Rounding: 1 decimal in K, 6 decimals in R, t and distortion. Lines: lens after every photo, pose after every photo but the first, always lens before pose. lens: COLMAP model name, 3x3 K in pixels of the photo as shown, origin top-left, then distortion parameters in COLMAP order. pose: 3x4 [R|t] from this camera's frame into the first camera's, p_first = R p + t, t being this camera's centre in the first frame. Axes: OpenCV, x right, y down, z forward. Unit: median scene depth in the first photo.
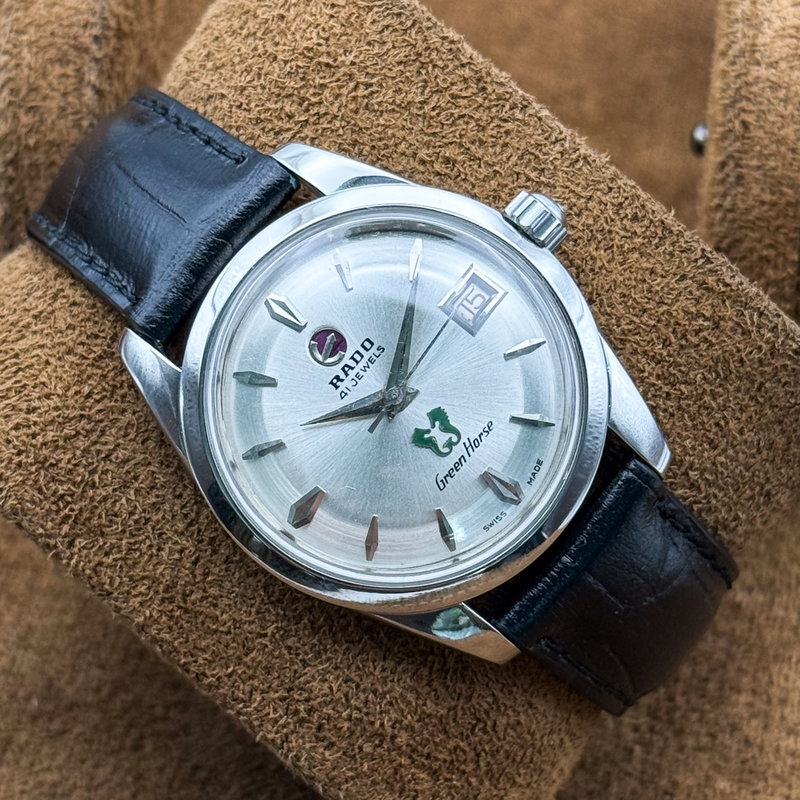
lens RADIAL K [[2867.1, 0, 401.2], [0, 2867.1, 450.8], [0, 0, 1]] dist [-0.108269, 3.667611]
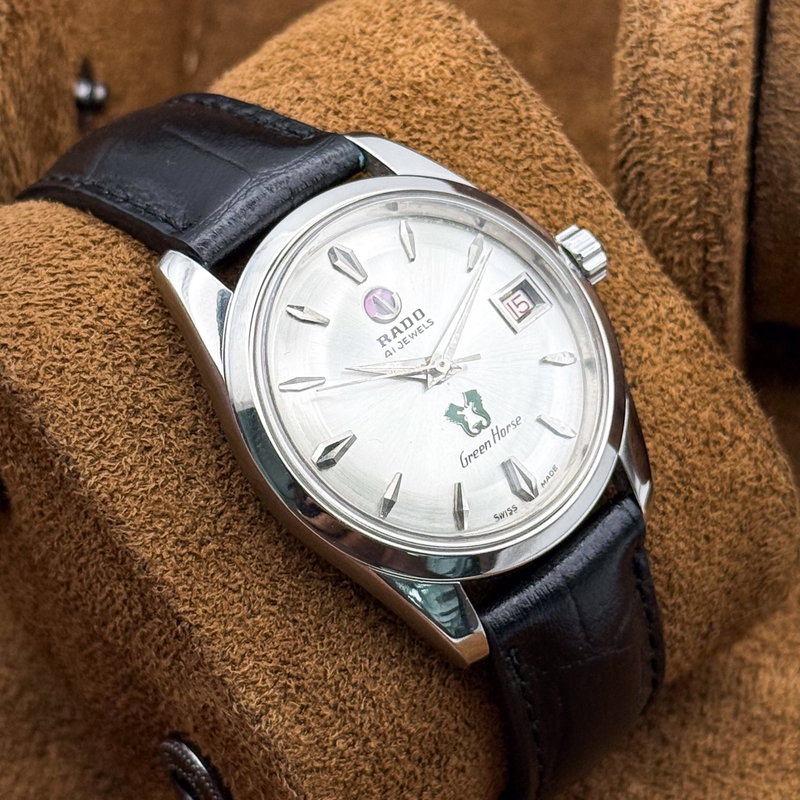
lens RADIAL K [[2867.1, 0, 401.2], [0, 2867.1, 450.8], [0, 0, 1]] dist [-0.108269, 3.667611]
pose [[0.907719, 0.294168, 0.299186, -0.310075], [-0.222777, 0.942149, -0.250450, 0.246134], [-0.355552, 0.160686, 0.920740, 0.076111]]
